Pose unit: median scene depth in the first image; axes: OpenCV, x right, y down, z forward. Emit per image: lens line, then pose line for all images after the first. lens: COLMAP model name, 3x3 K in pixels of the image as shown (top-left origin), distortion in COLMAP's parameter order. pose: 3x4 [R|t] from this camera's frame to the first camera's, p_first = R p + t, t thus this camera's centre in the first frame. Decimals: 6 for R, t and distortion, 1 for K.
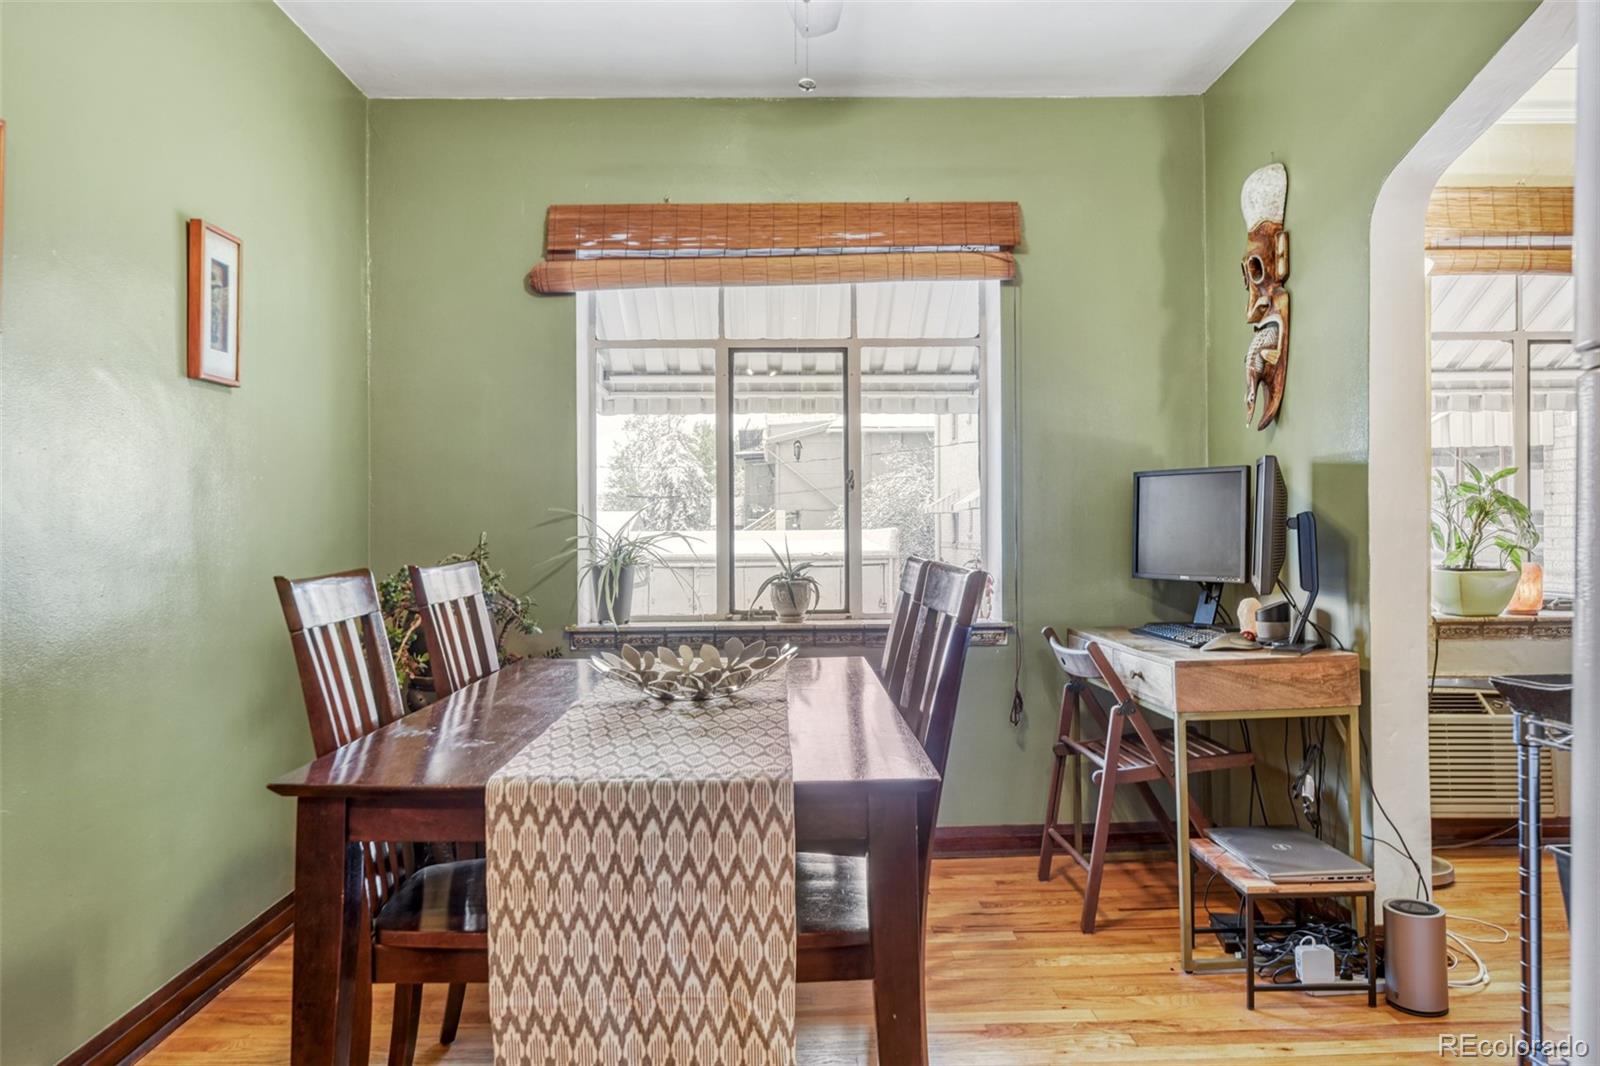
lens RADIAL K [[1046.2, 0, 789.8], [0, 1046.2, 539.7], [0, 0, 1]] dist [0.009131, -0.000076]
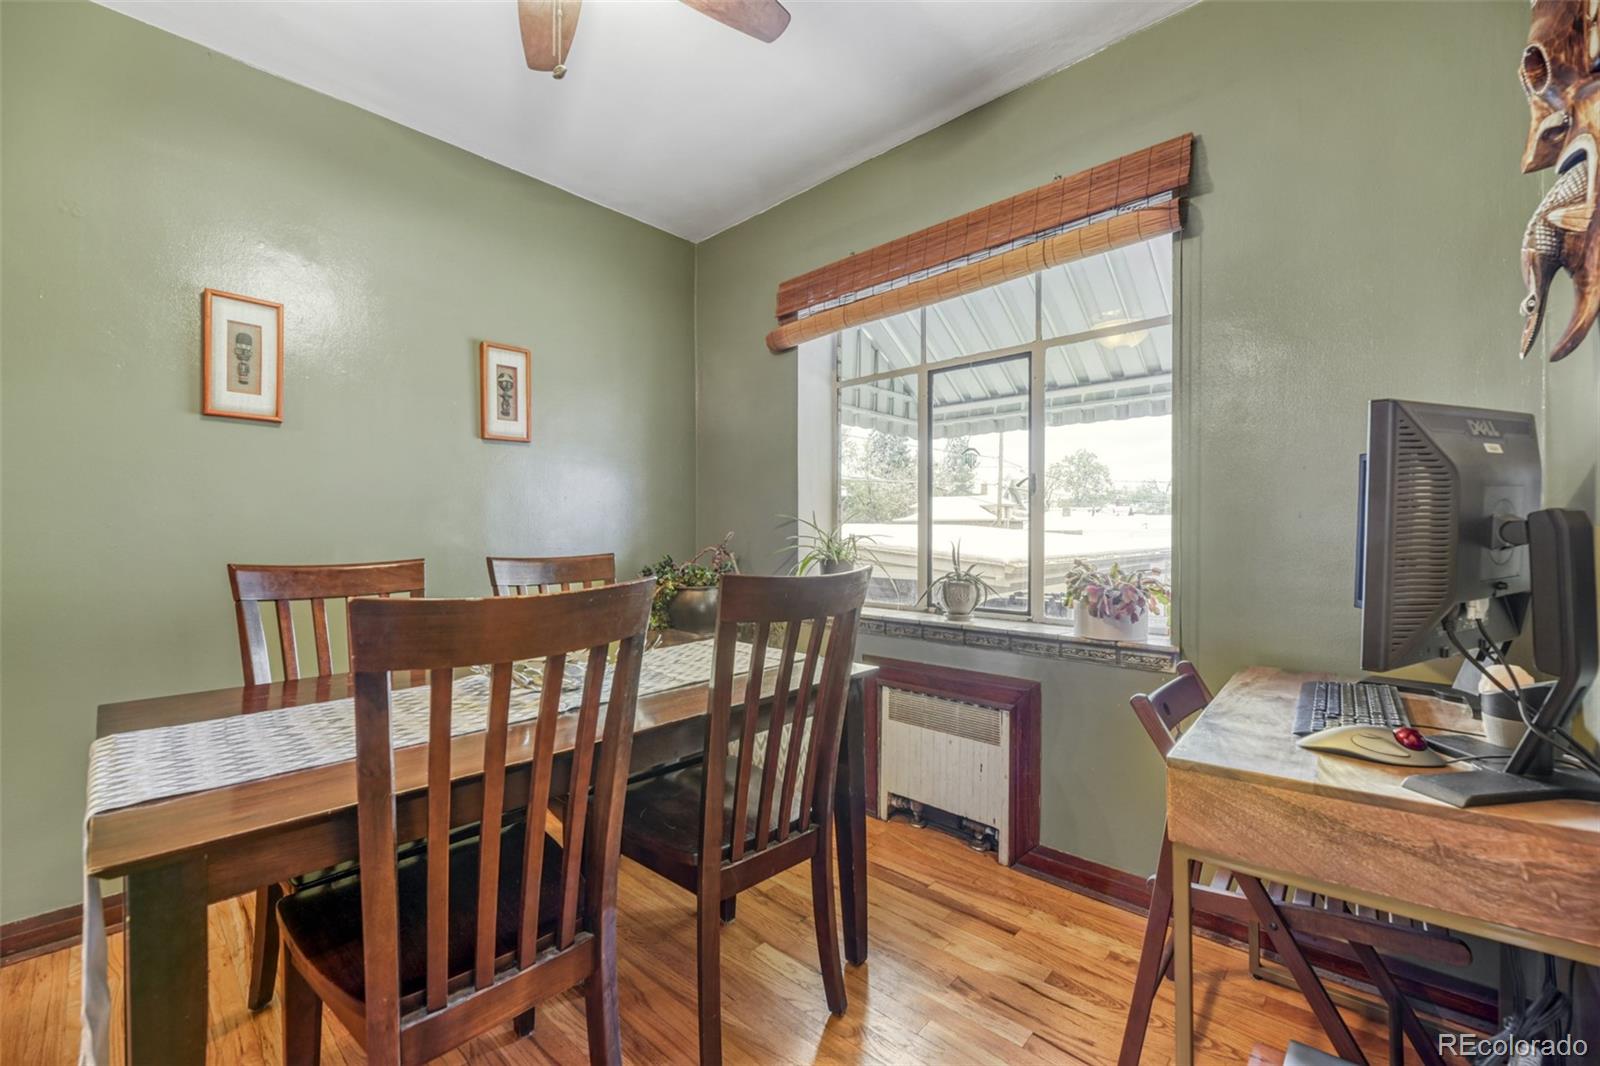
lens RADIAL K [[649.3, 0, 800.3], [0, 649.3, 539.6], [0, 0, 1]] dist [0.000259, -0.001101]
pose [[0.729695, 0.014479, -0.683620, 0.429201], [-0.005908, 0.999872, 0.014871, -0.014864], [0.683747, -0.006812, 0.729687, 0.525589]]
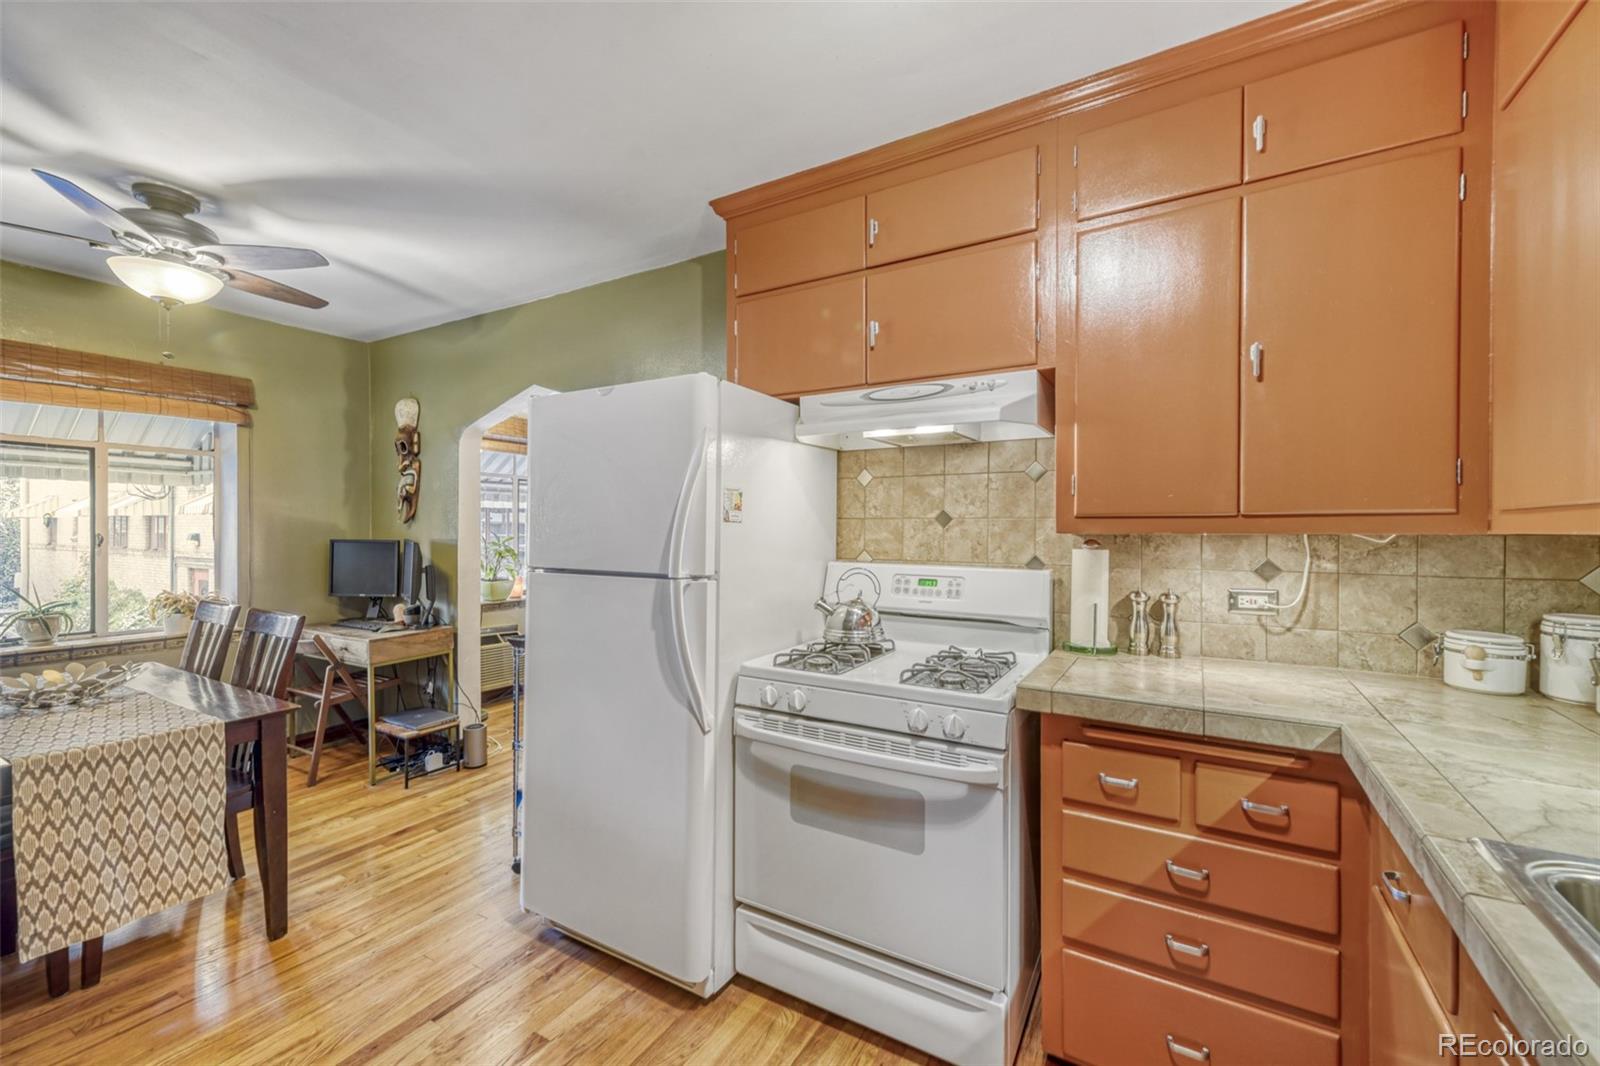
lens RADIAL K [[649.3, 0, 811.2], [0, 649.3, 531.1], [0, 0, 1]] dist [0.000259, -0.001101]
pose [[0.510673, 0.010733, 0.859708, -0.276432], [-0.002952, 0.999938, -0.010731, -0.084061], [-0.859770, 0.002942, 0.510673, -0.399472]]
